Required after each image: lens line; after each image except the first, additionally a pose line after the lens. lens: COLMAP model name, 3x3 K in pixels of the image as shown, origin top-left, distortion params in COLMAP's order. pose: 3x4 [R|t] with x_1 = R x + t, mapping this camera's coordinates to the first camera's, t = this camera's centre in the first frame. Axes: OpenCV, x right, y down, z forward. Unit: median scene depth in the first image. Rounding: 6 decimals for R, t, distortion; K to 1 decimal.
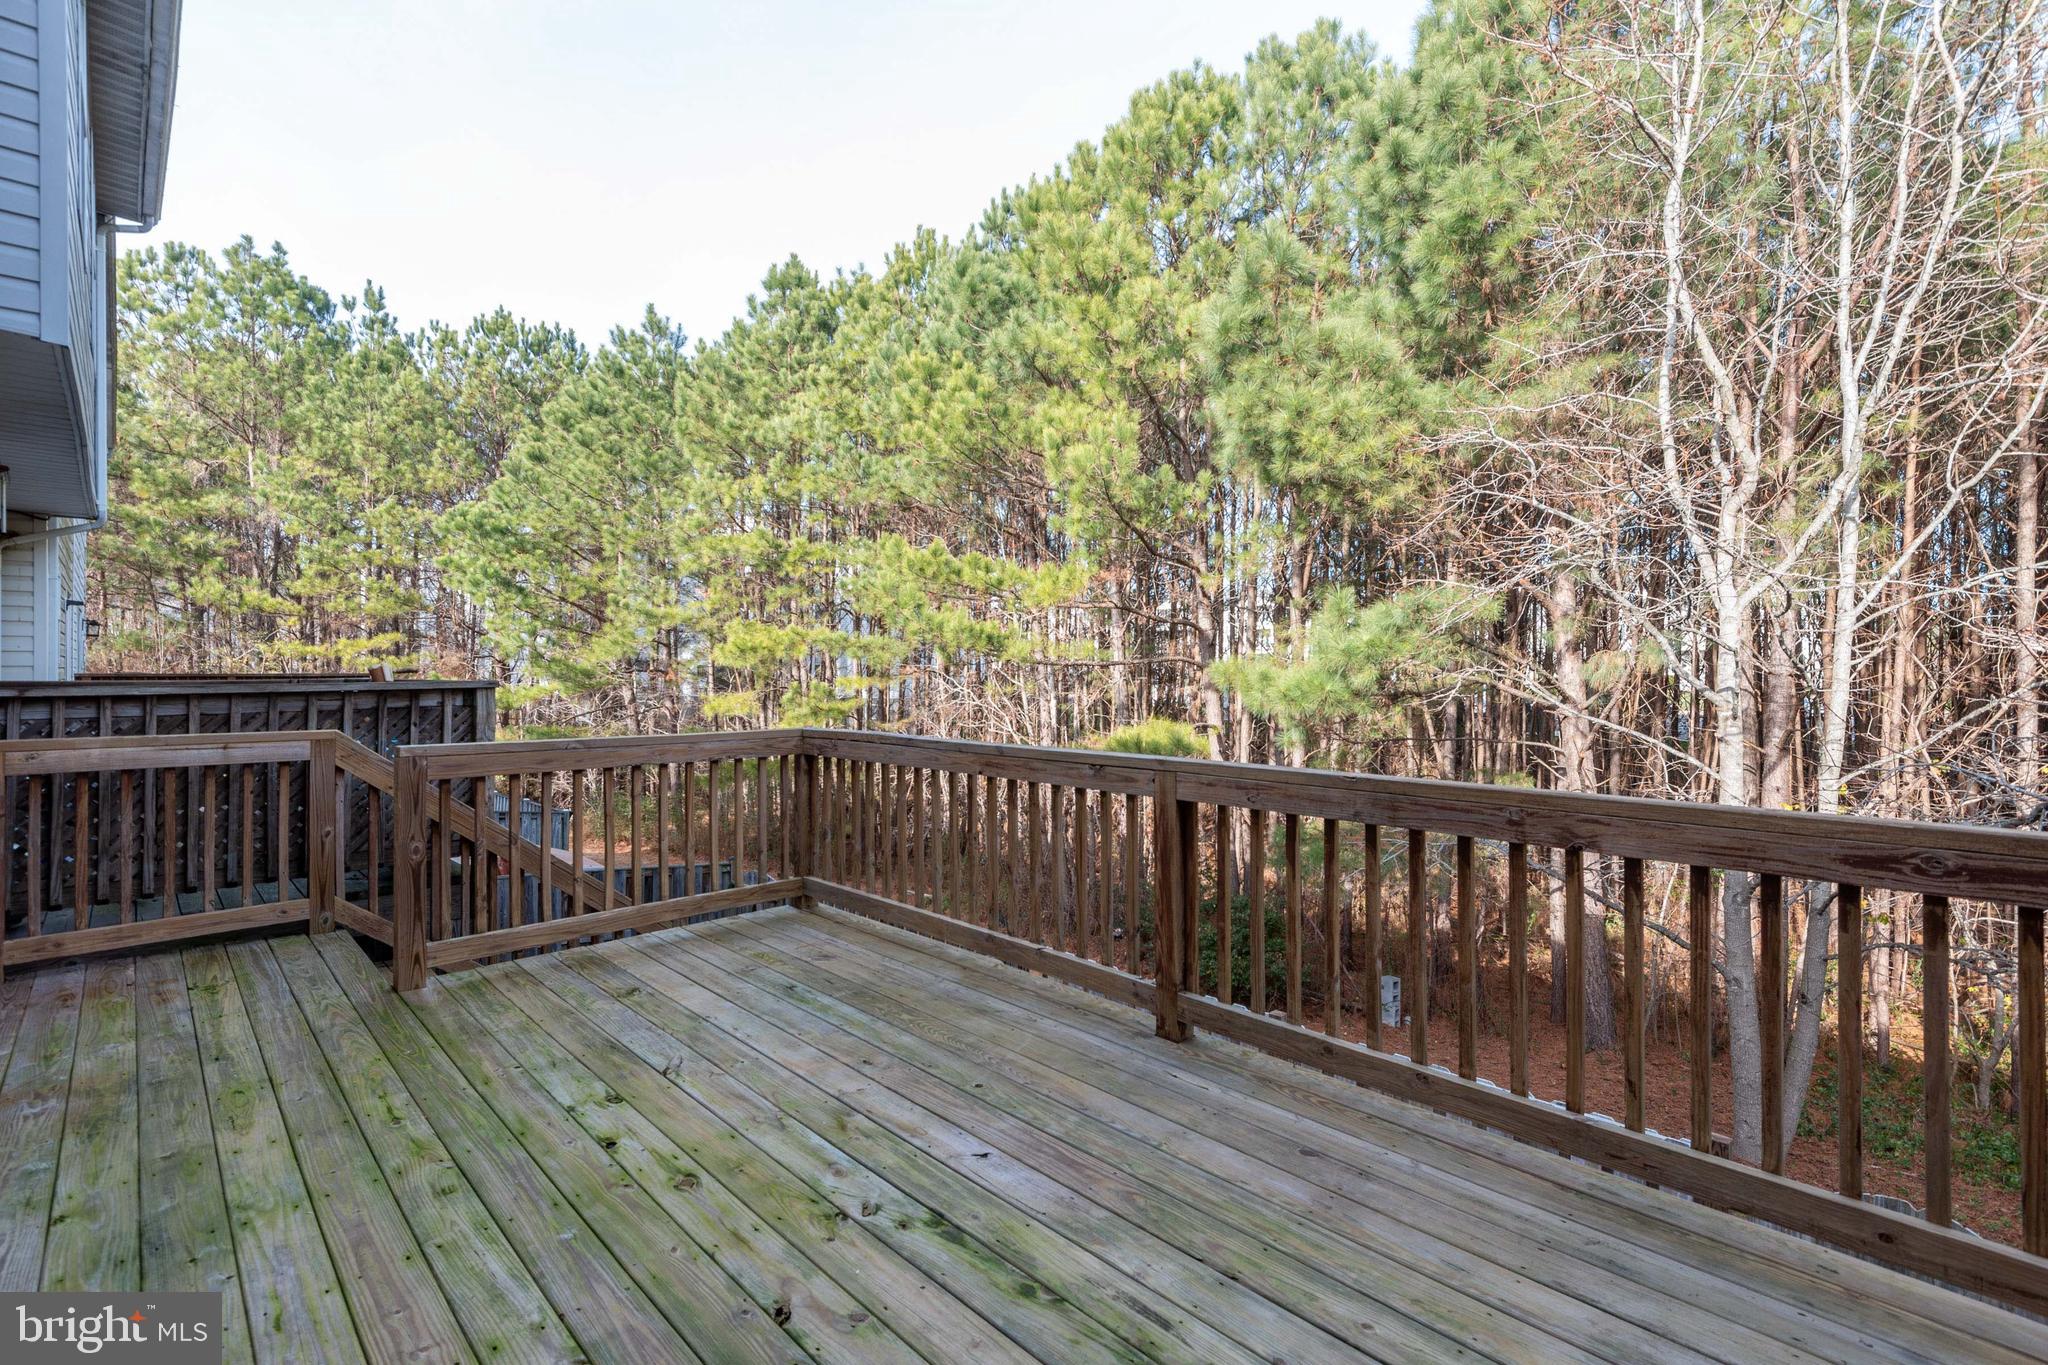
lens RADIAL K [[899.0, 0, 985.9], [0, 899.0, 667.6], [0, 0, 1]] dist [0.012501, -0.000234]
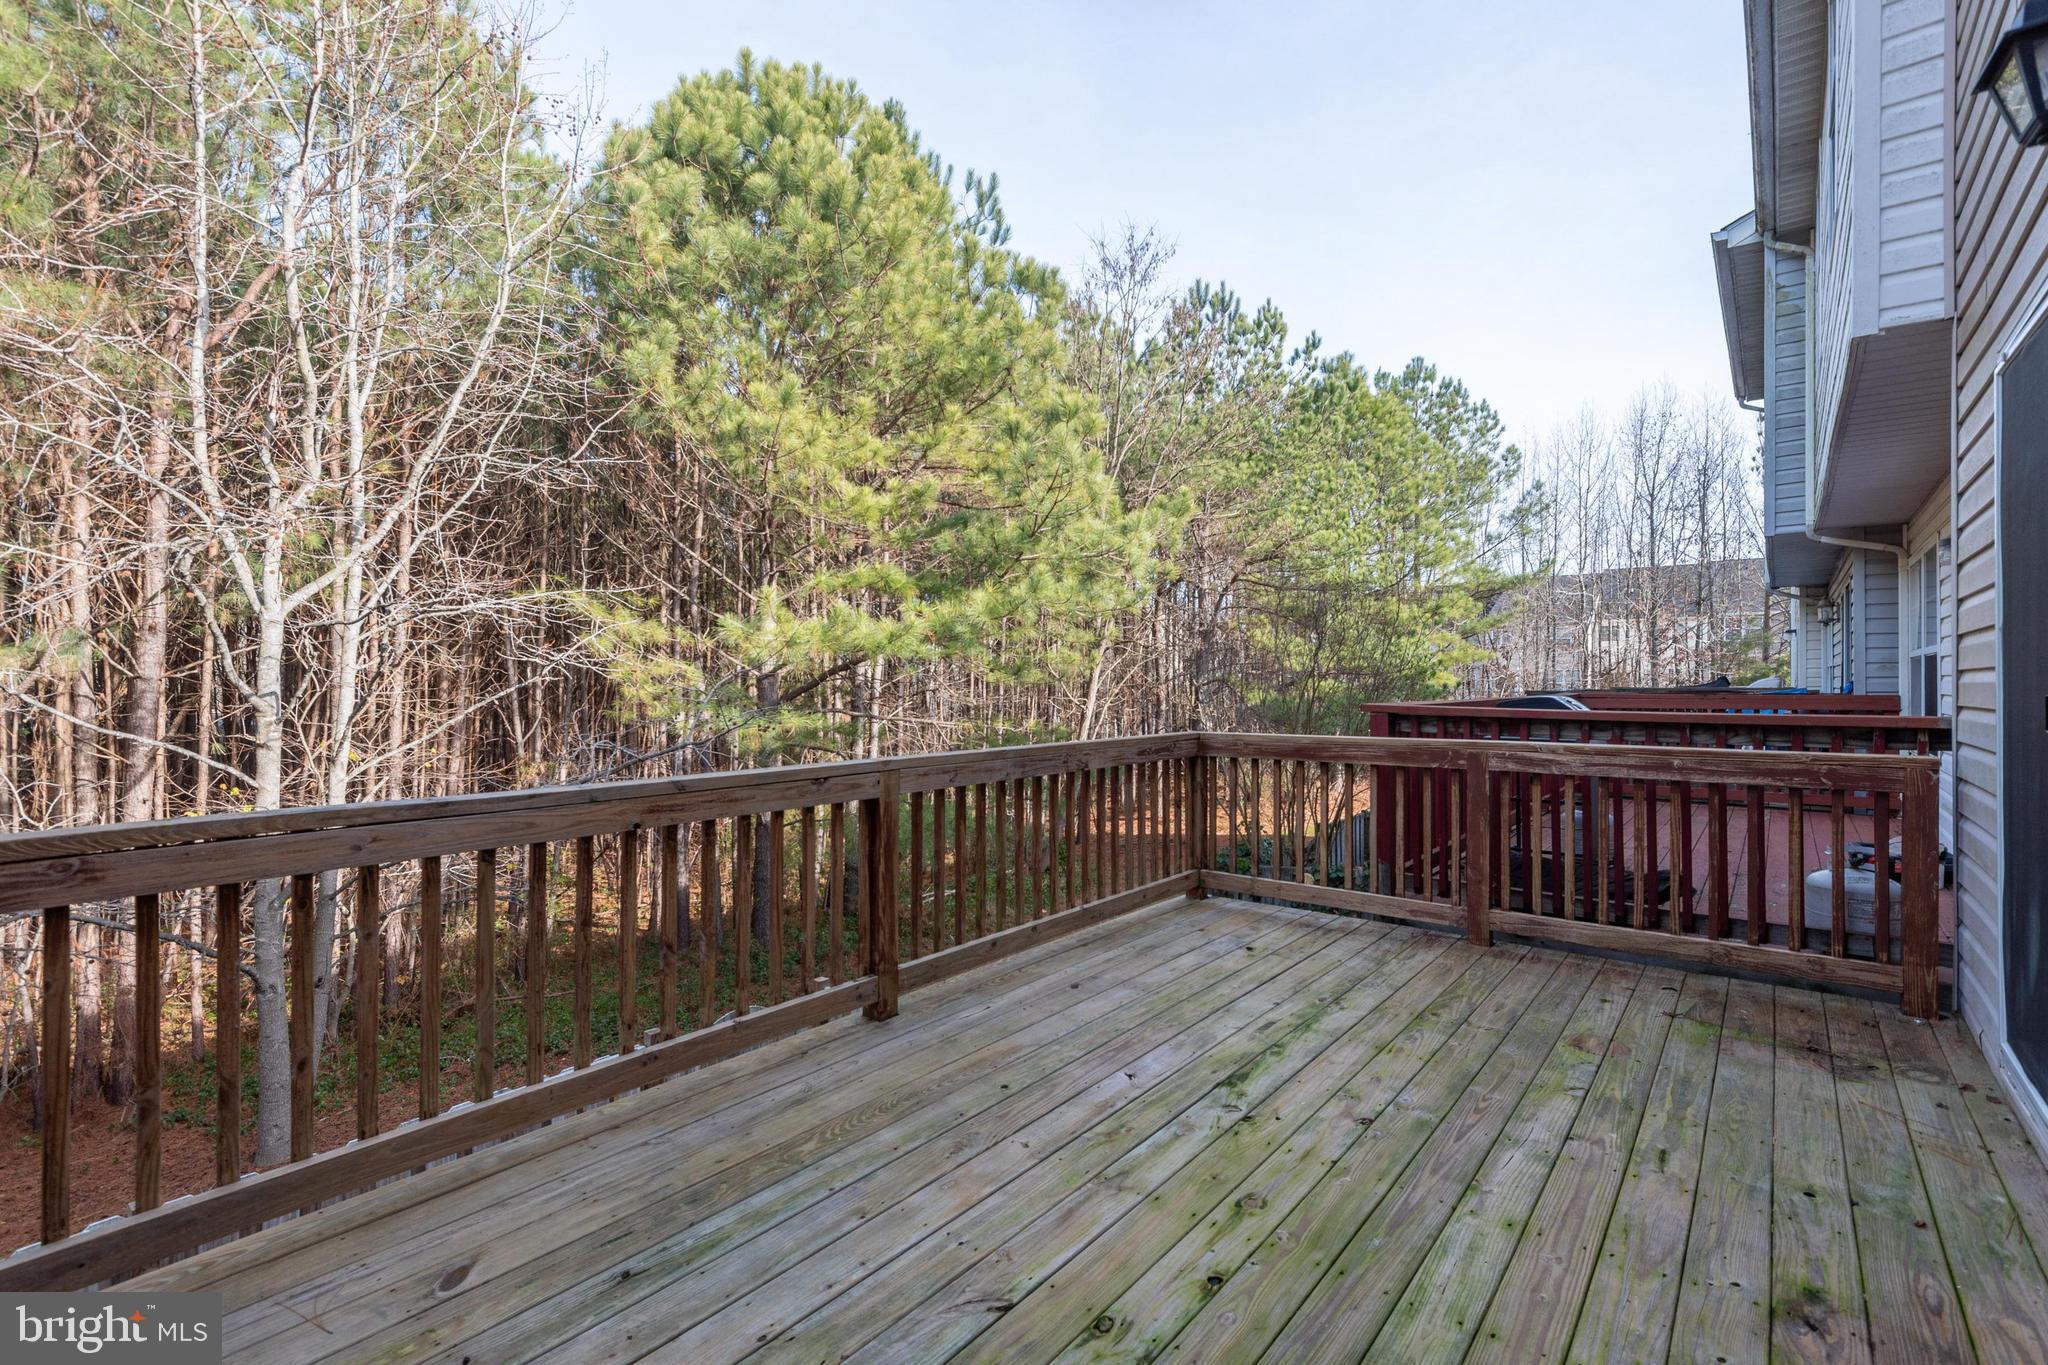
lens RADIAL K [[937.7, 0, 1023.5], [0, 937.7, 674.3], [0, 0, 1]] dist [0.030104, -0.011705]
pose [[-0.127623, -0.002458, 0.991820, -1.188821], [-0.001837, 0.999996, 0.002242, -0.004083], [-0.991821, -0.001536, -0.127627, 1.245294]]
